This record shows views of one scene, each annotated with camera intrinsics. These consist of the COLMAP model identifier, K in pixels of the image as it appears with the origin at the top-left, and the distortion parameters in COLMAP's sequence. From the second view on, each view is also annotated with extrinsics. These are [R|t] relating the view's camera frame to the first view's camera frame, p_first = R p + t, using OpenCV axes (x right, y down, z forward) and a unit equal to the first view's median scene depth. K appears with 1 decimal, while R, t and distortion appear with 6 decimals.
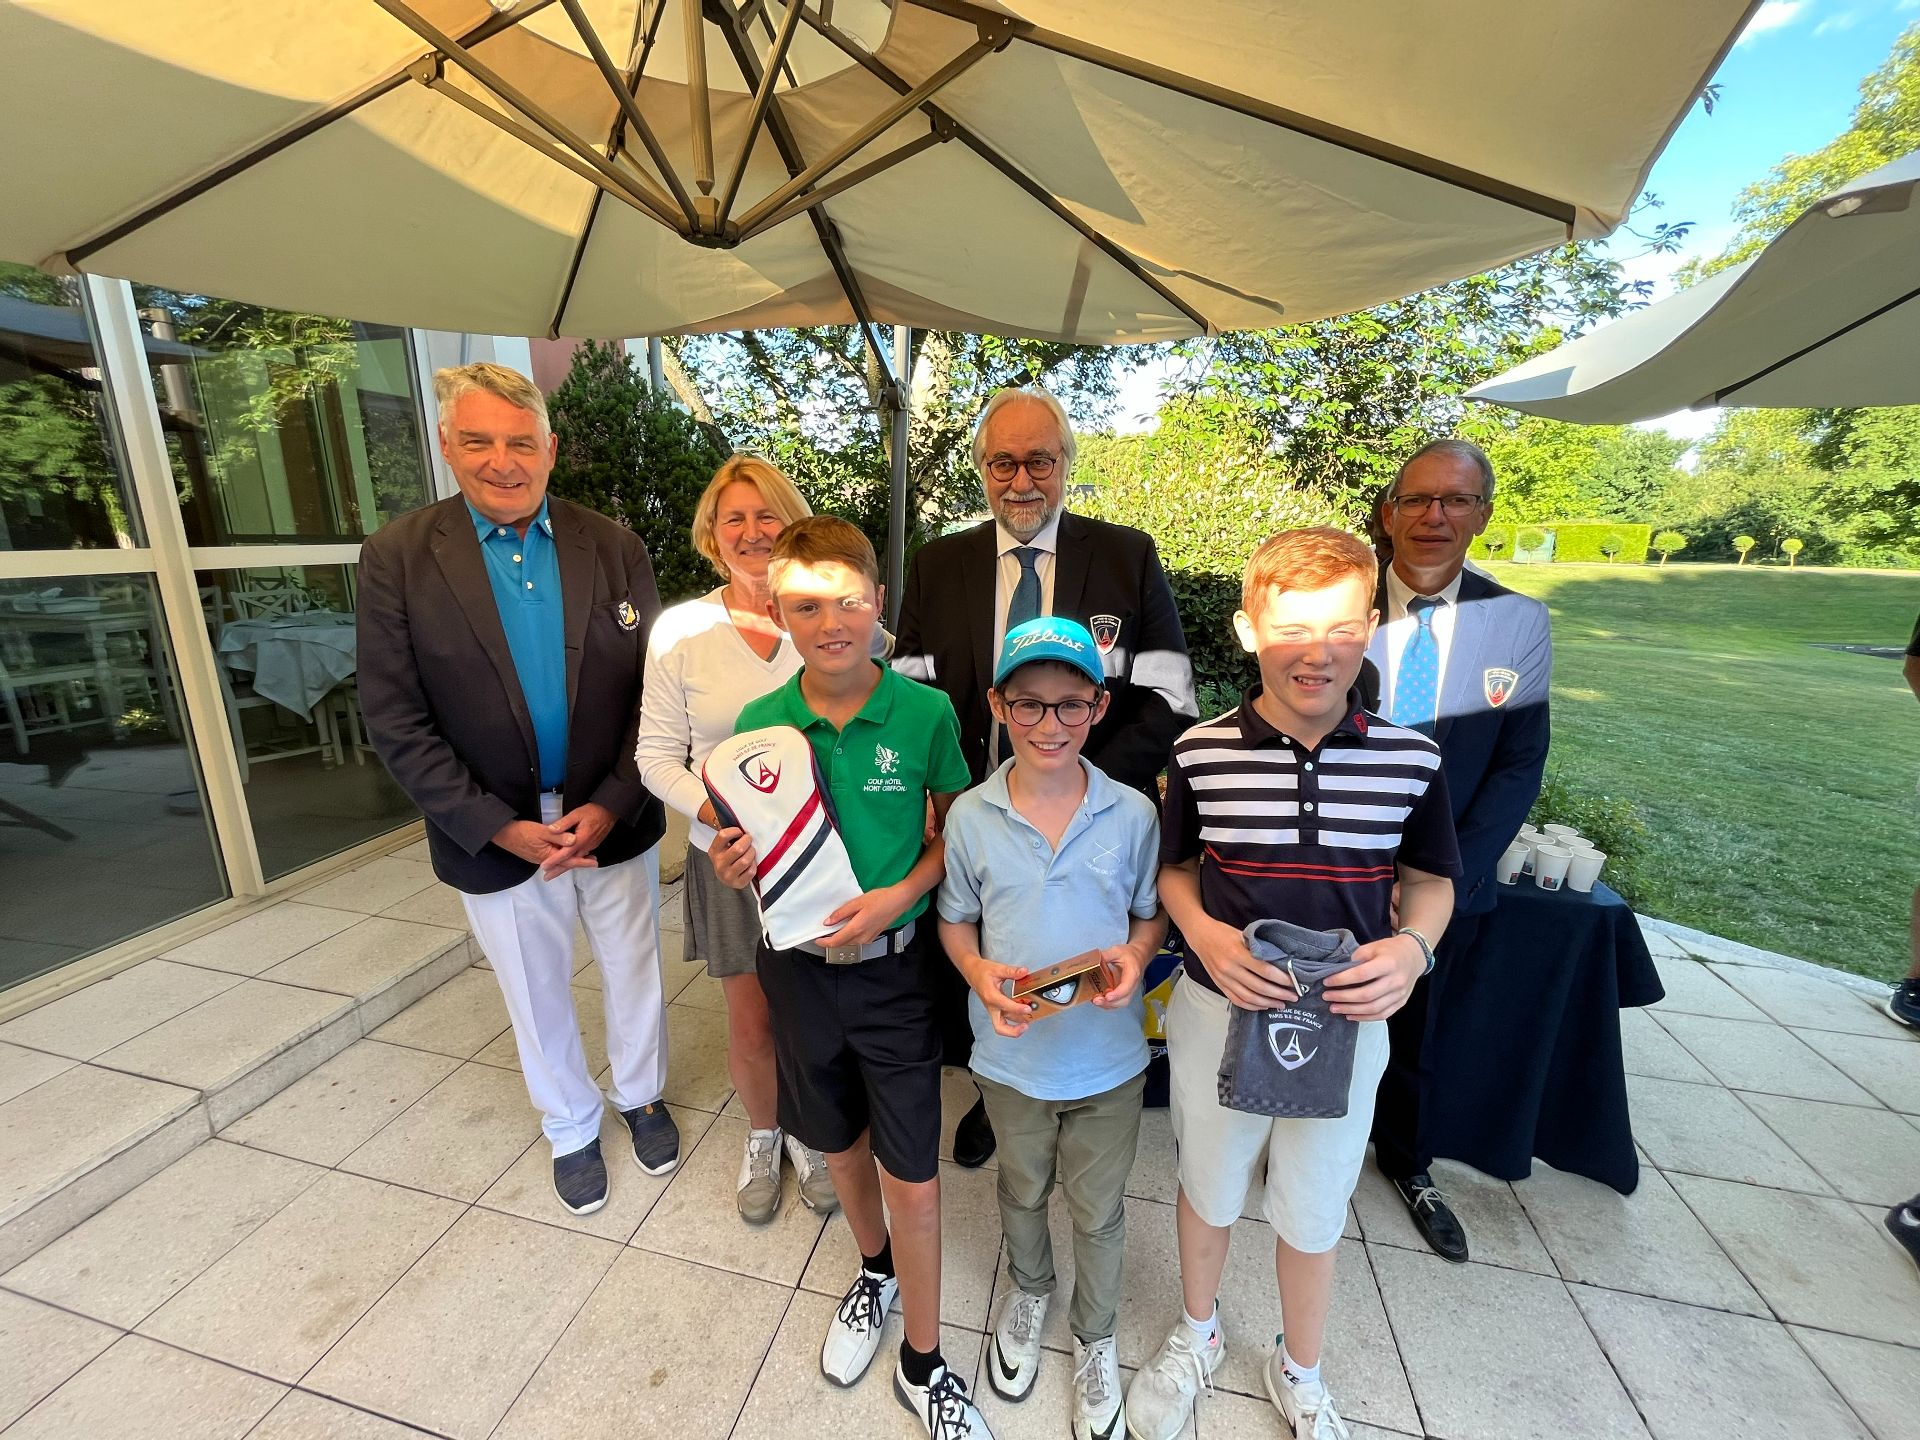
lens RADIAL K [[756.4, 0, 959.1], [0, 756.4, 713.0], [0, 0, 1]] dist [-0.000708, 0.000052]
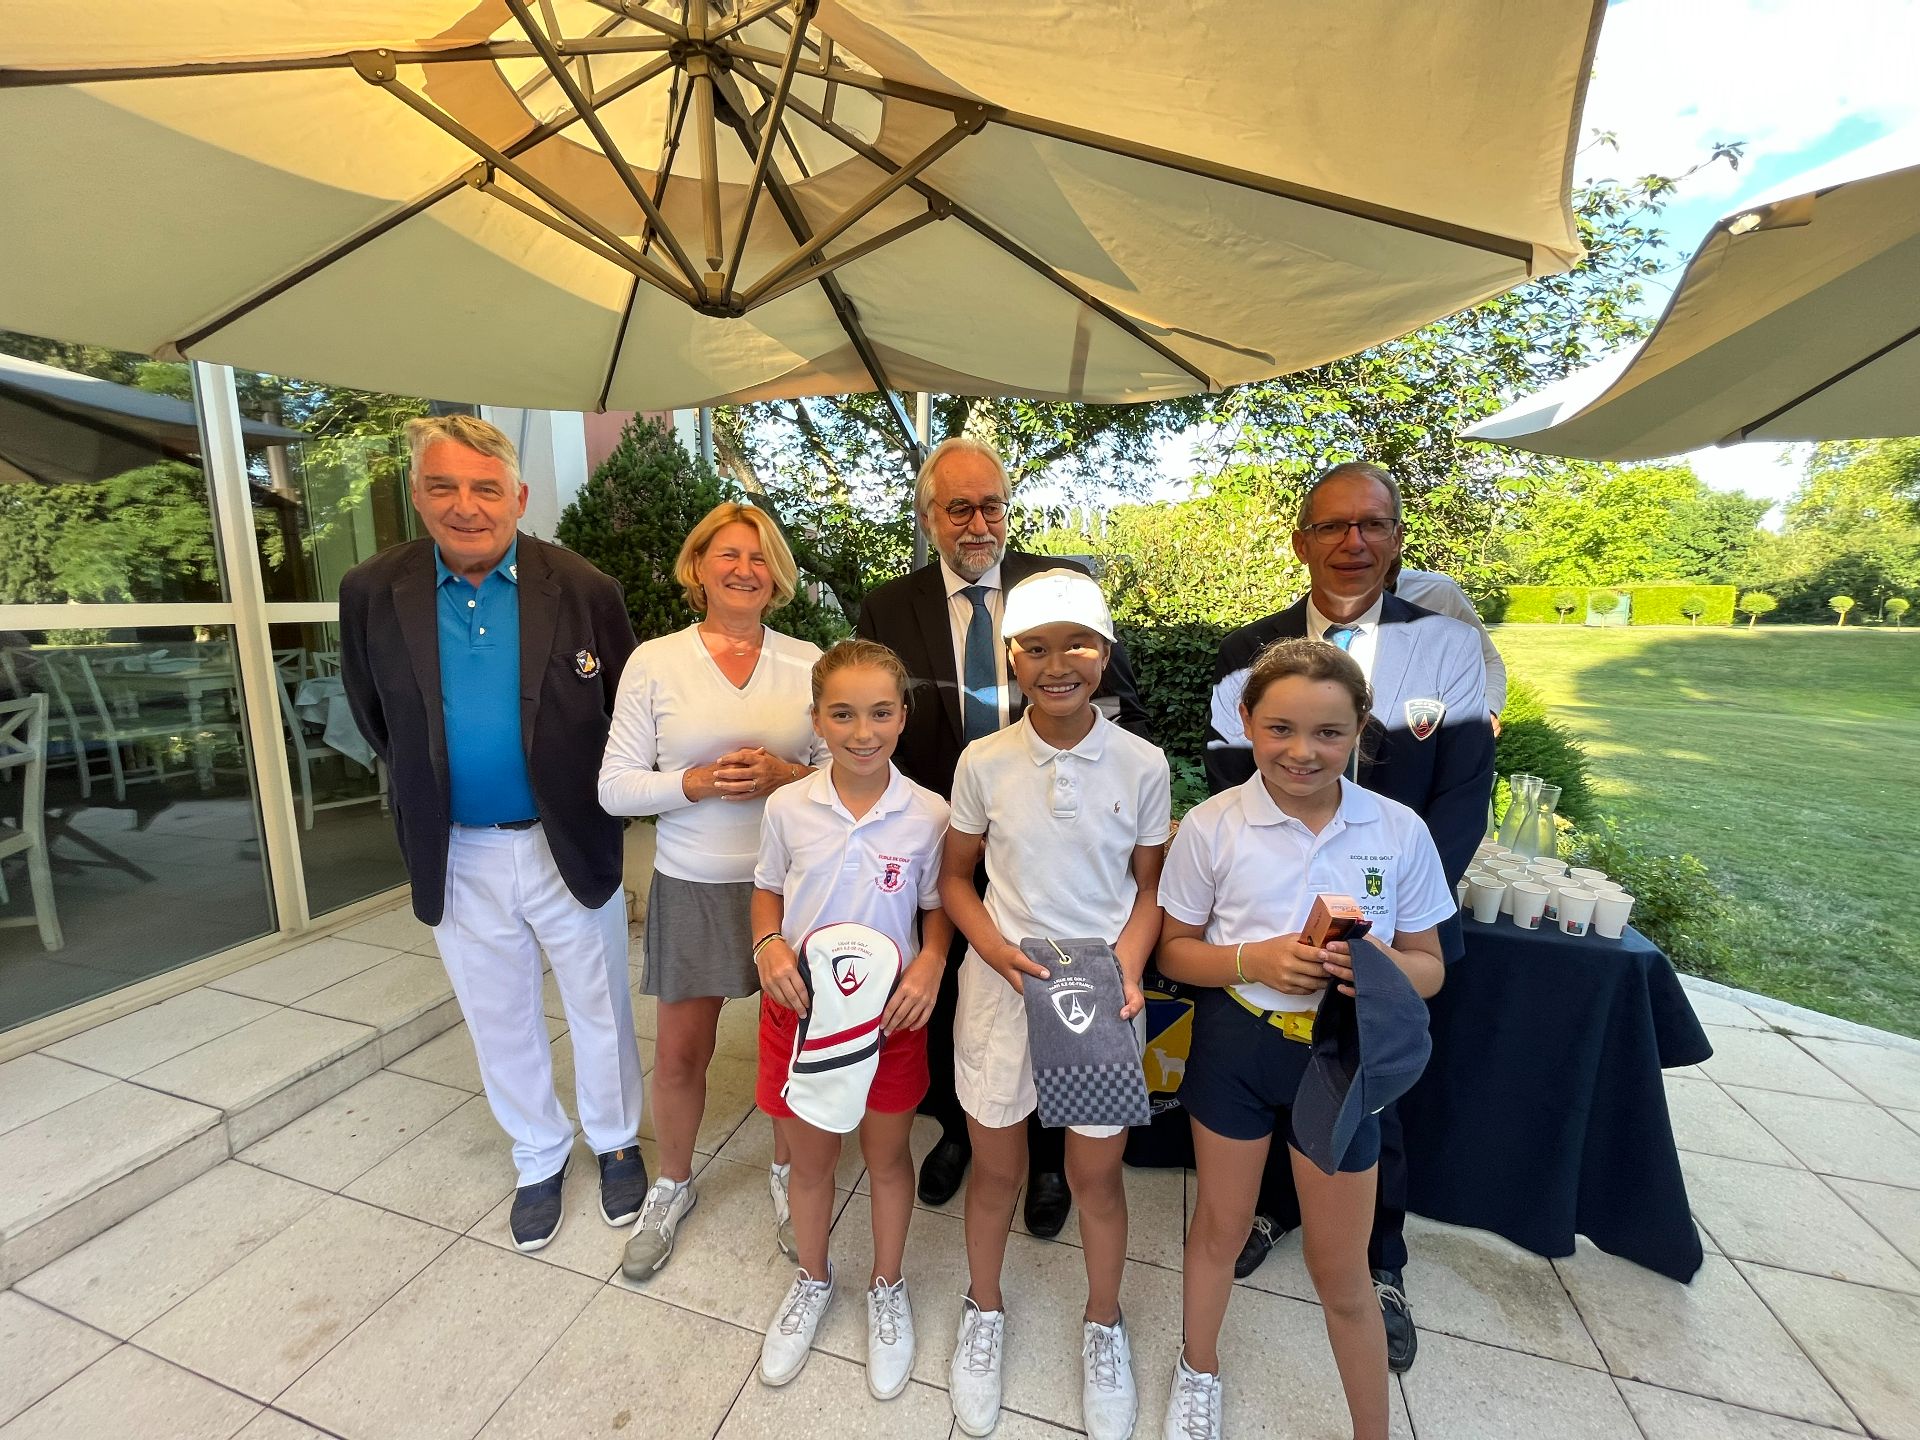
lens RADIAL K [[756.4, 0, 959.1], [0, 756.4, 713.0], [0, 0, 1]] dist [-0.000708, 0.000052]
pose [[0.997779, -0.001093, -0.066610, 0.066332], [-0.004781, 0.996112, -0.087961, 0.037642], [0.066447, 0.088085, 0.993894, -0.011163]]
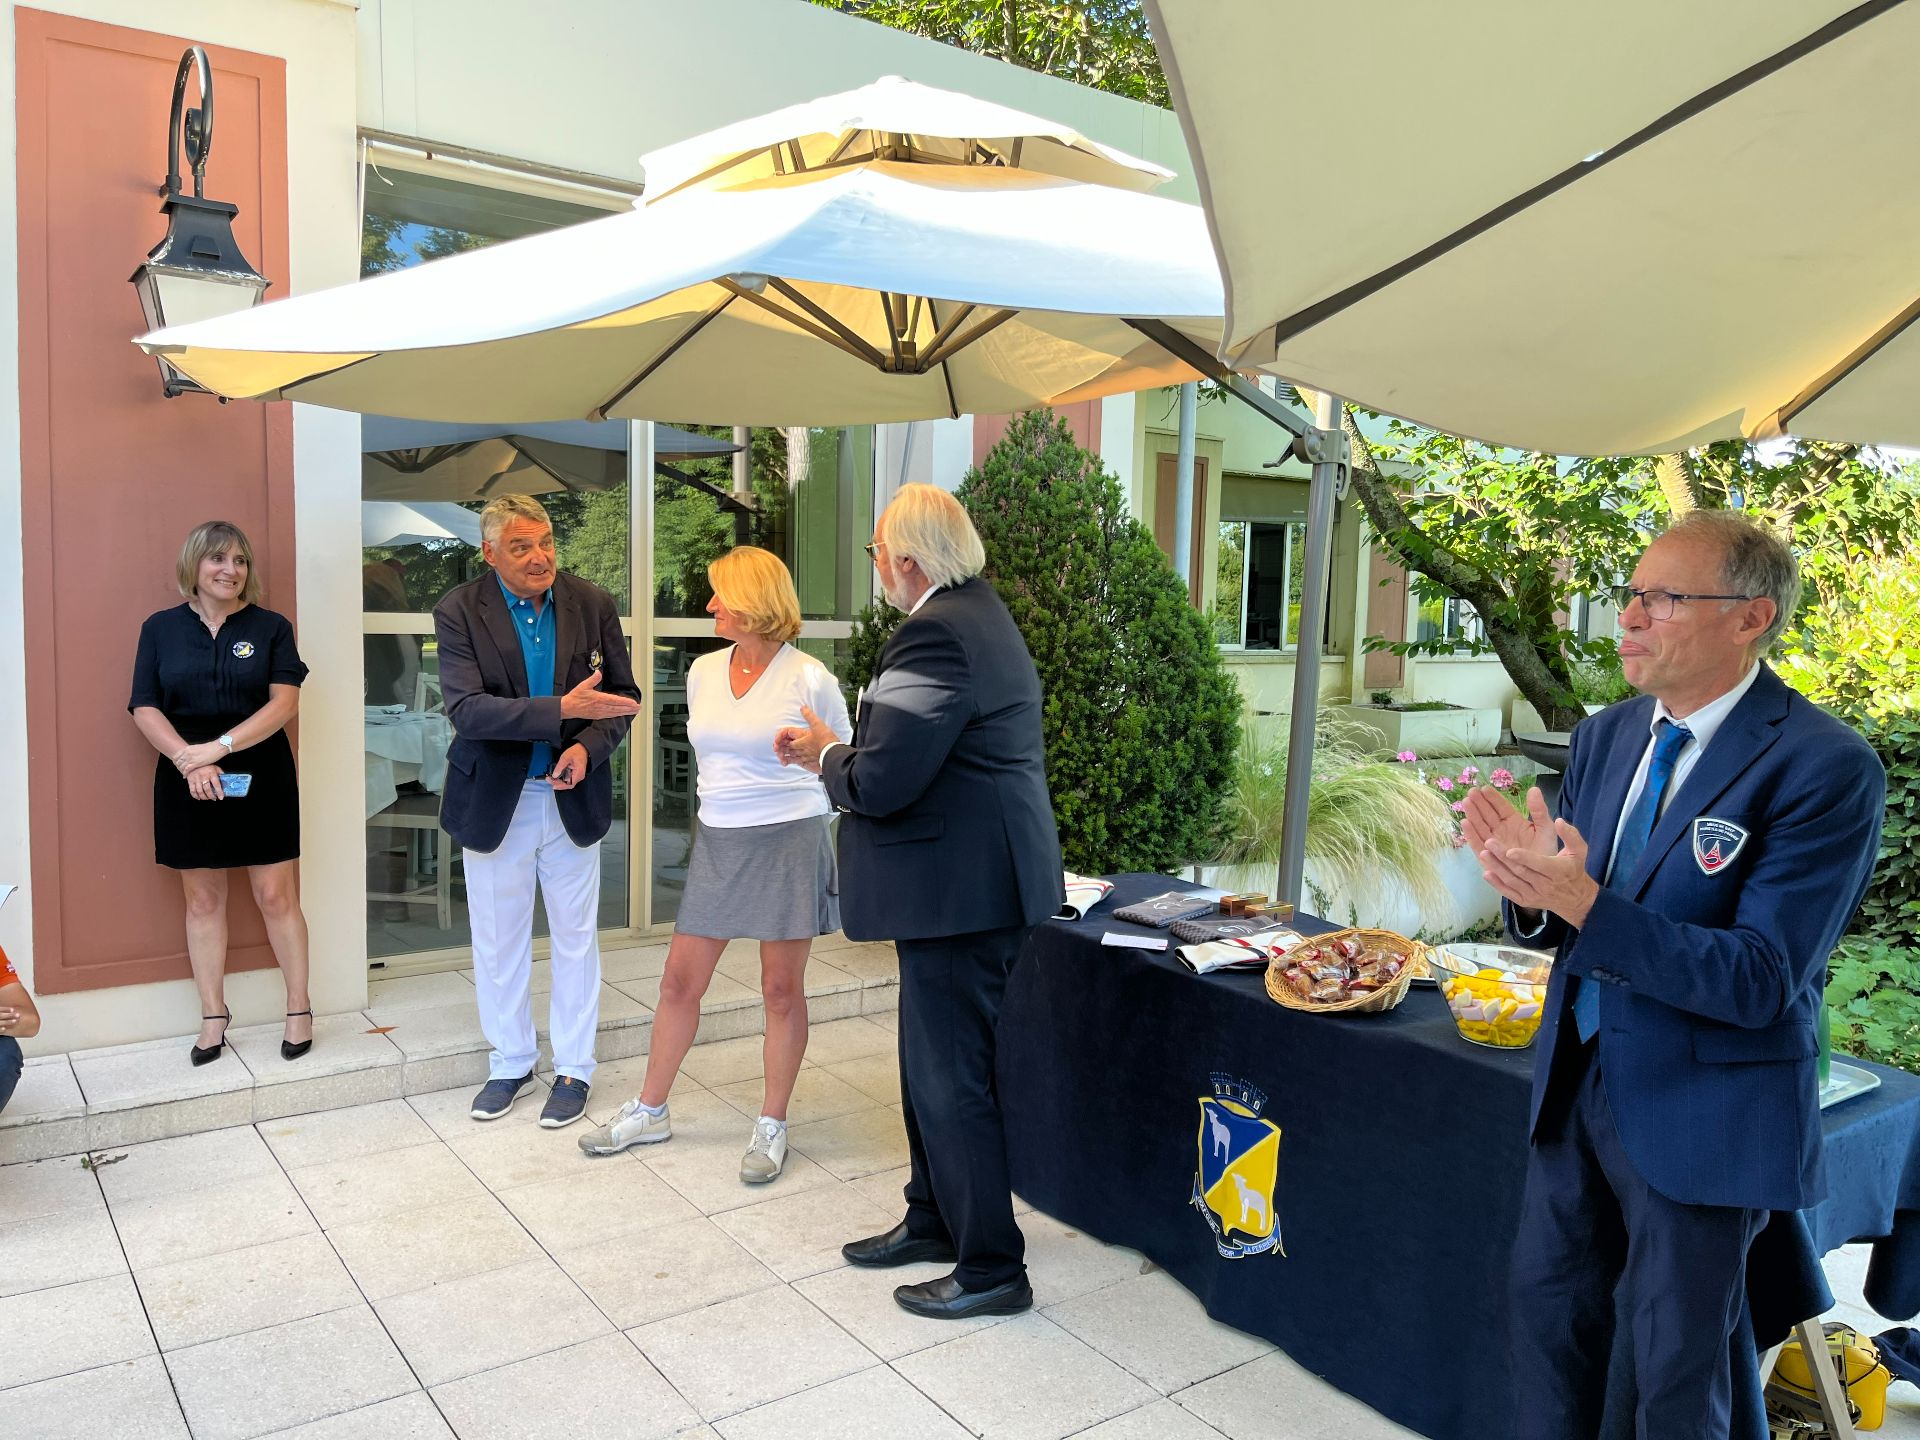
lens RADIAL K [[1449.1, 0, 953.9], [0, 1449.1, 721.3], [0, 0, 1]] dist [0.068760, -0.091986]
pose [[0.753530, 0.064673, -0.654225, 0.936863], [-0.173892, 0.979313, -0.103478, 0.100264], [0.633999, 0.191739, 0.749187, -0.418355]]
